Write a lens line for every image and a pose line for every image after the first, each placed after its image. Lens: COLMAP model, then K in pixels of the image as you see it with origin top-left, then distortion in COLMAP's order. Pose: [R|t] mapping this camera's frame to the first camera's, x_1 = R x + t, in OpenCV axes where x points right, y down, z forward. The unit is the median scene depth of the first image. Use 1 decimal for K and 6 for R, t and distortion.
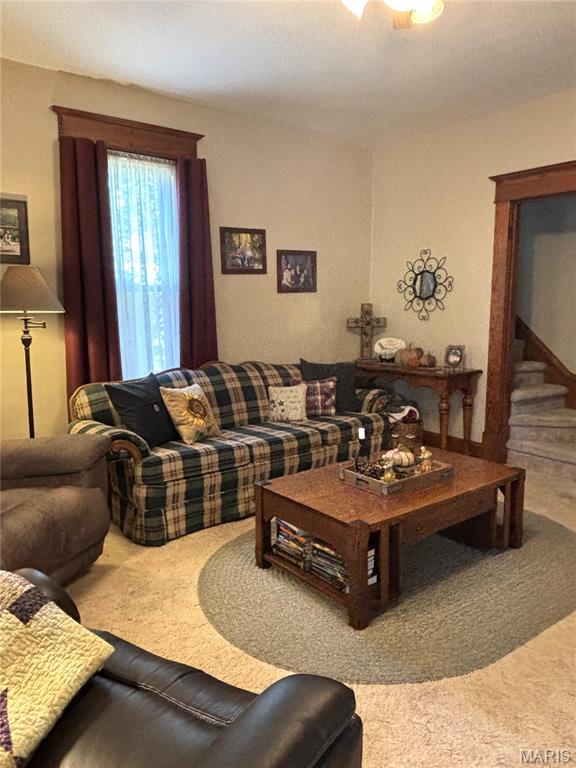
lens RADIAL K [[580.7, 0, 288.0], [0, 580.7, 384.0], [0, 0, 1]] dist [0.033094, -0.004010]
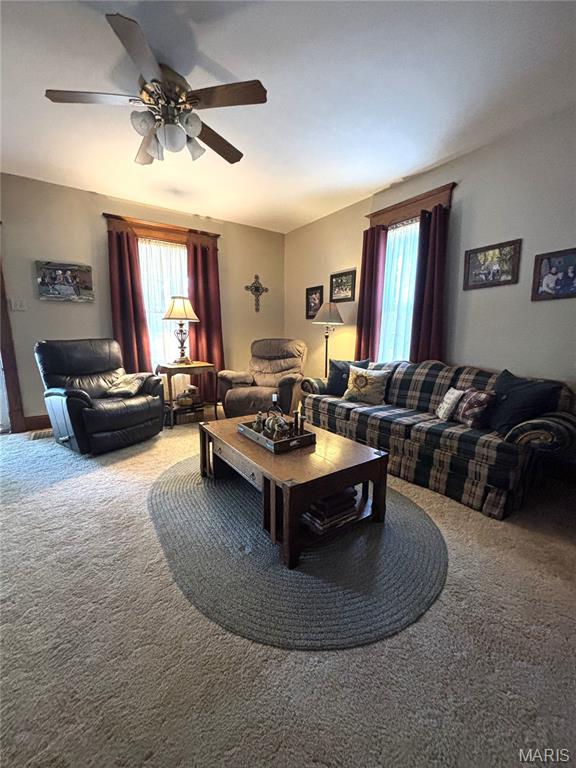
lens RADIAL K [[314.7, 0, 288.0], [0, 314.7, 384.0], [0, 0, 1]] dist [0.012436, -0.000027]
pose [[-0.060275, 0.165240, -0.984410, 0.576992], [-0.141559, 0.974820, 0.172298, -0.060732], [0.988093, 0.149737, -0.035366, 0.679080]]
